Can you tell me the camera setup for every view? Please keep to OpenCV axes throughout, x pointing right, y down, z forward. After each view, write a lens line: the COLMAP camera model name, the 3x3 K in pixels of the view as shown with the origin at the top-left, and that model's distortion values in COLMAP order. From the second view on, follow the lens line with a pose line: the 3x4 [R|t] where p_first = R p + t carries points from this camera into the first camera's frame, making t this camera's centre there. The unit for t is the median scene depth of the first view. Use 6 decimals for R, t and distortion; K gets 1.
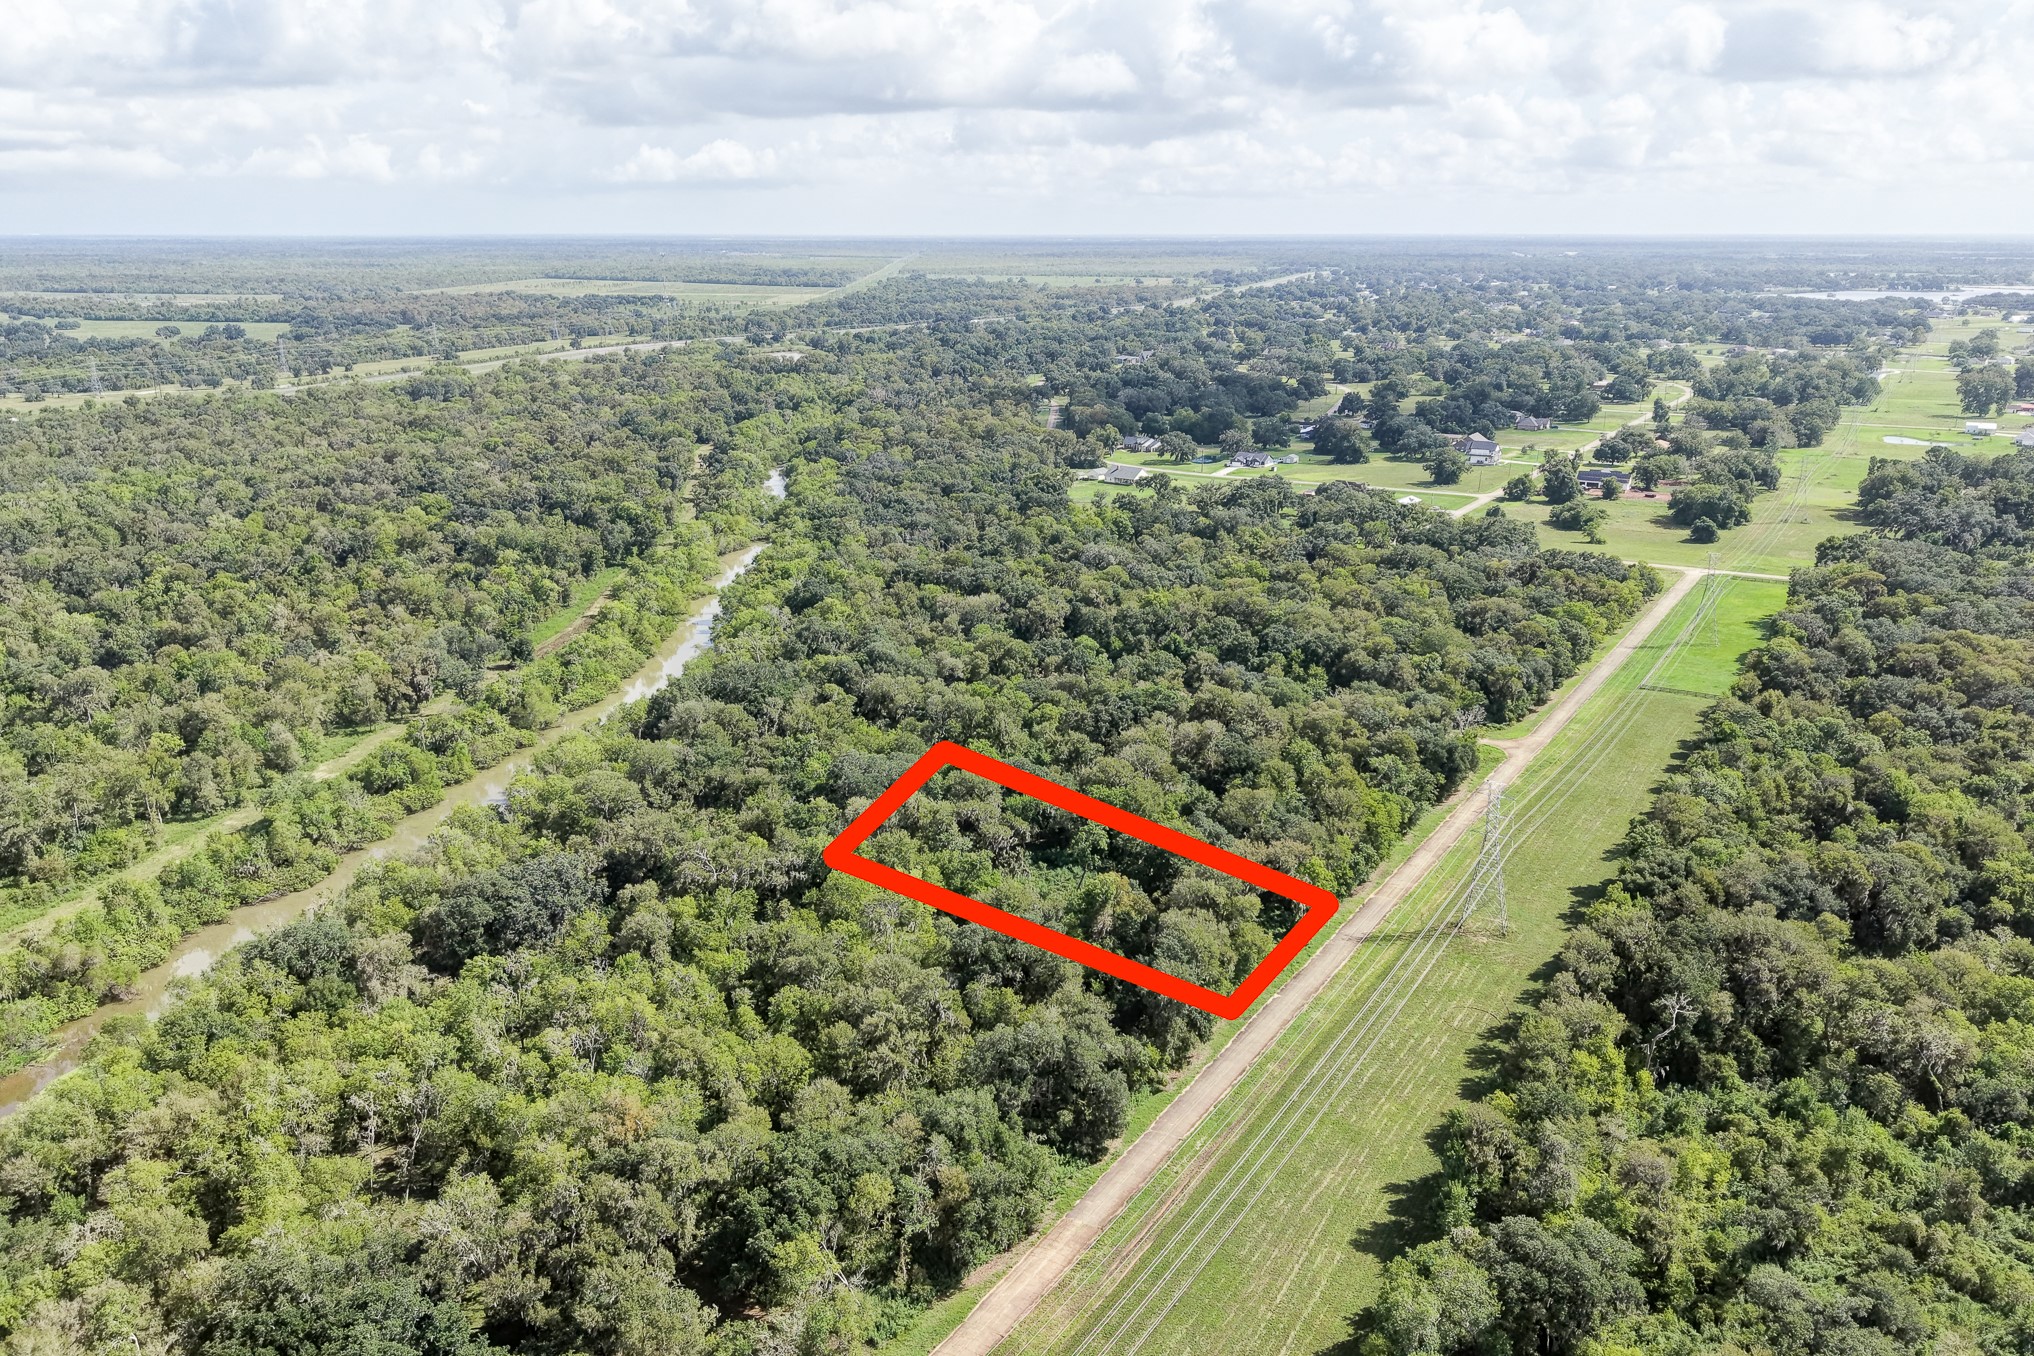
lens RADIAL K [[1665.2, 0, 1020.5], [0, 1665.2, 648.2], [0, 0, 1]] dist [0.094726, -0.243408]
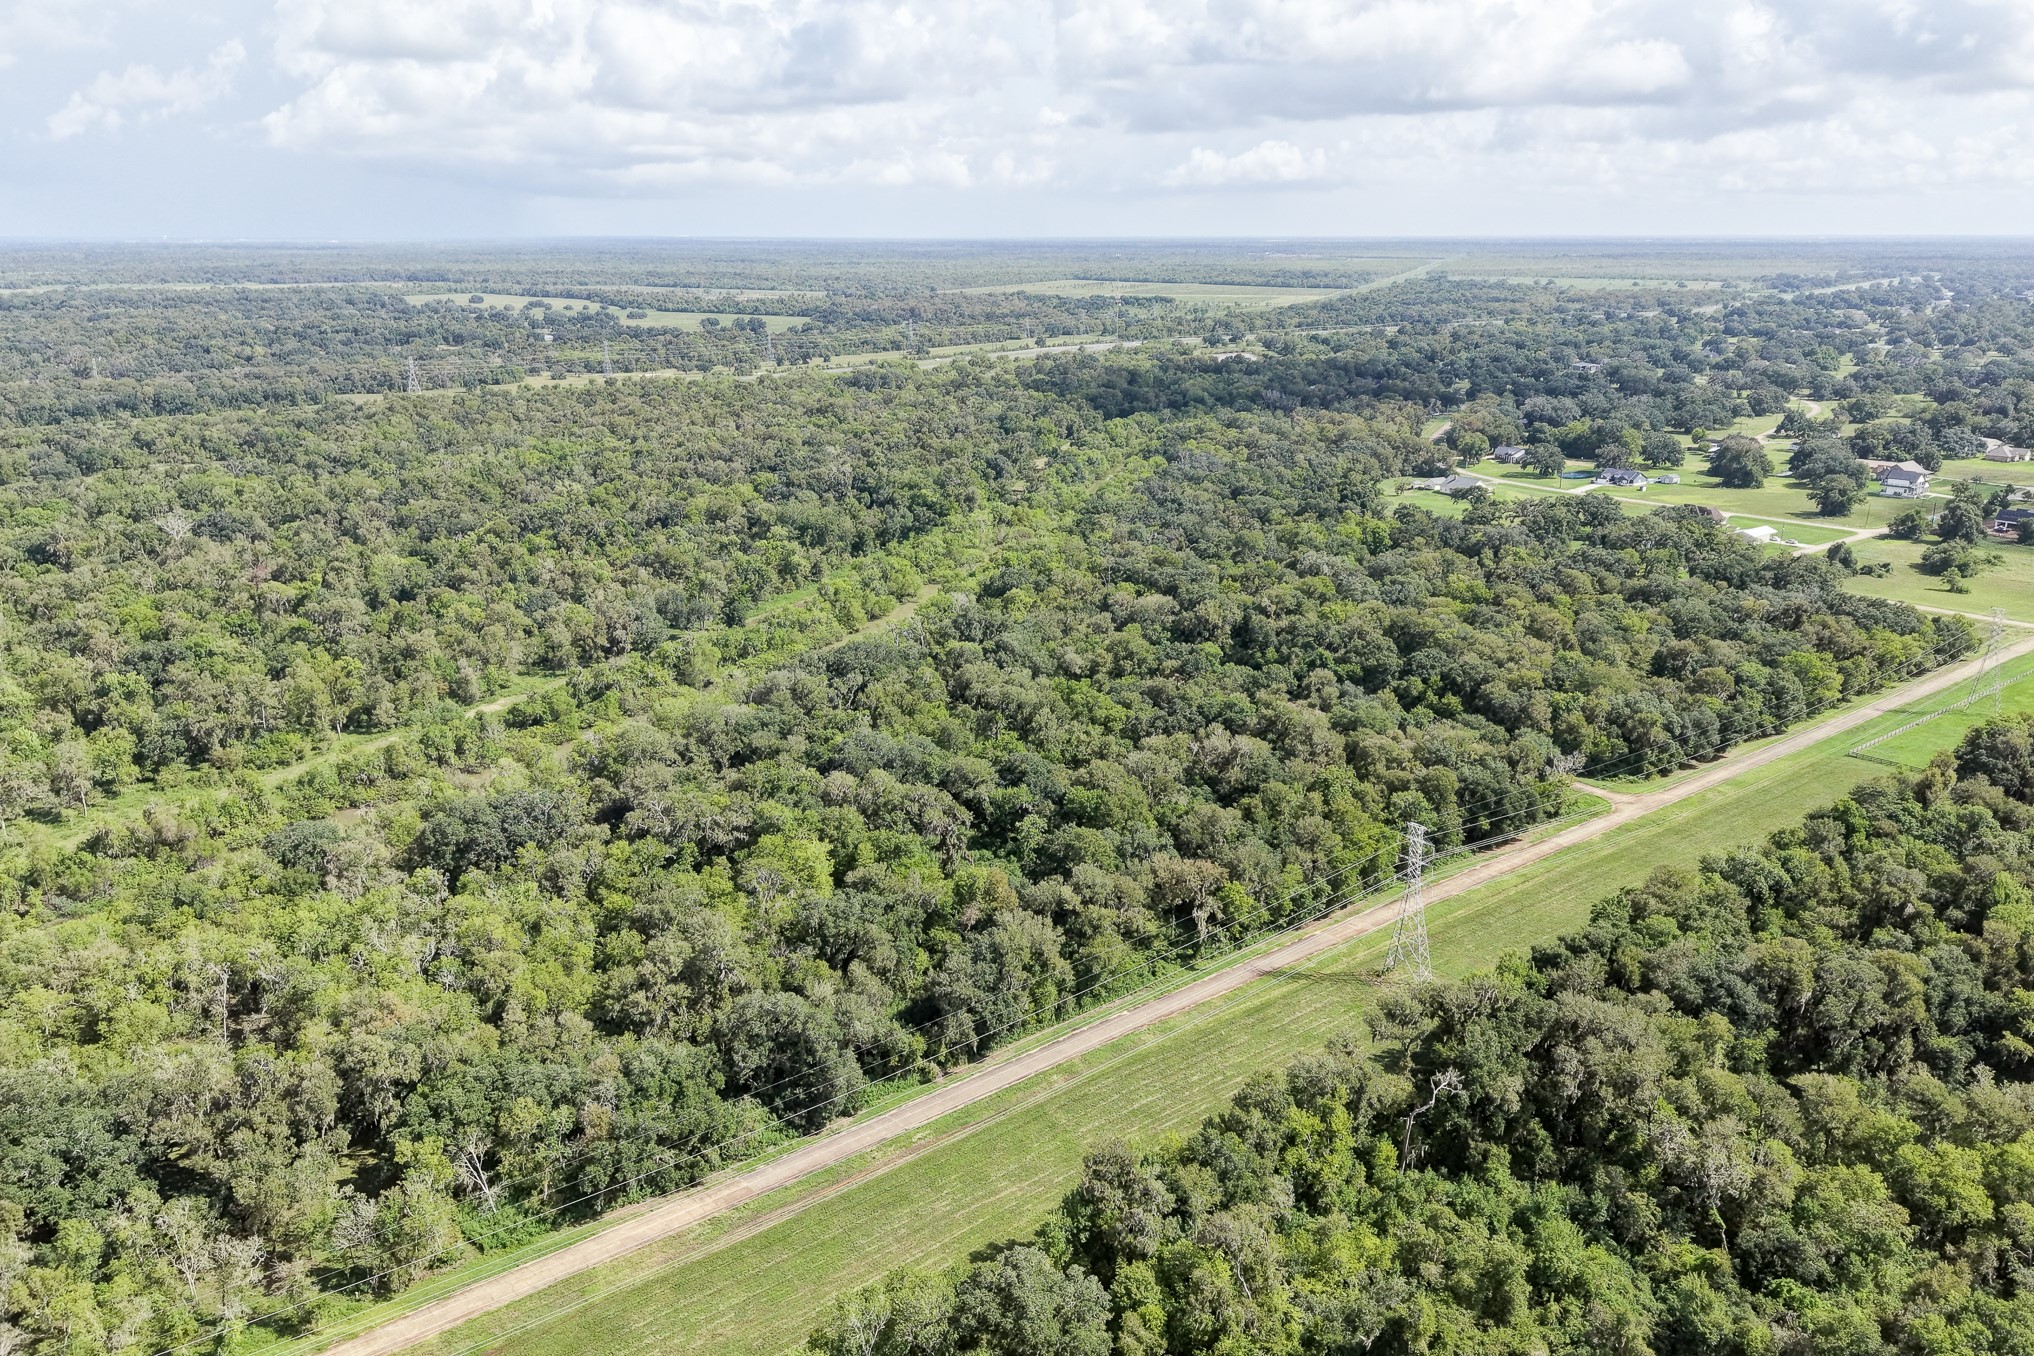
lens RADIAL K [[1665.2, 0, 1020.5], [0, 1665.2, 648.2], [0, 0, 1]] dist [0.094726, -0.243408]
pose [[0.939860, 0.081609, -0.331666, 0.278735], [-0.082138, 0.996543, 0.012450, -0.007864], [0.331535, 0.015541, 0.943315, 0.040758]]
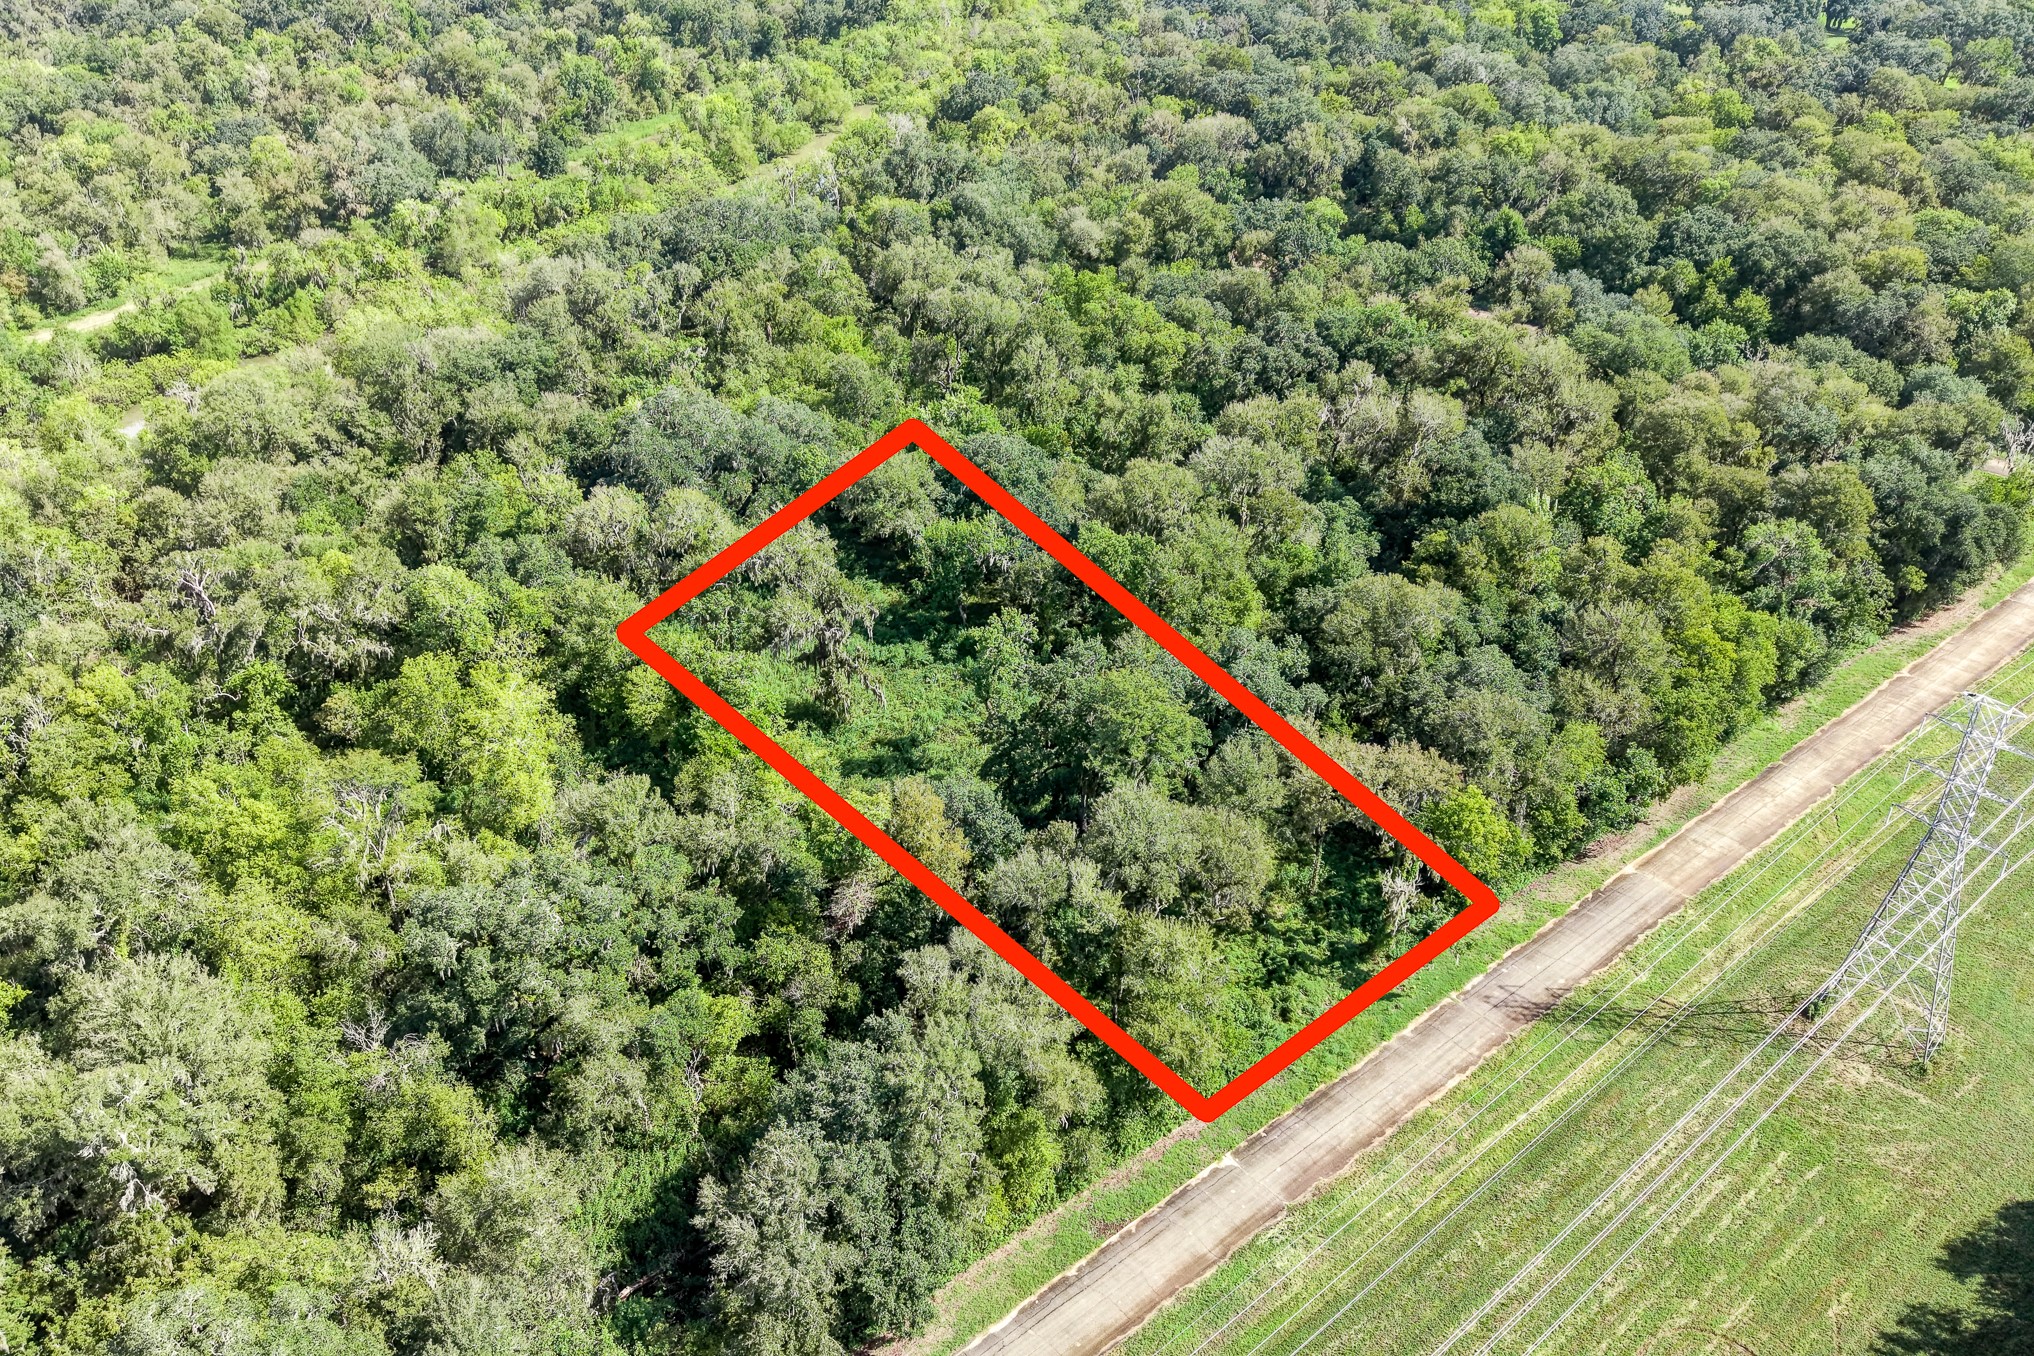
lens RADIAL K [[1620.1, 0, 1042.9], [0, 1620.1, 682.3], [0, 0, 1]] dist [0.007575, -0.004466]
pose [[0.944831, 0.164745, -0.283114, 0.140539], [-0.076144, 0.951104, 0.299337, -0.009482], [0.318585, -0.261265, 0.911177, 0.460759]]
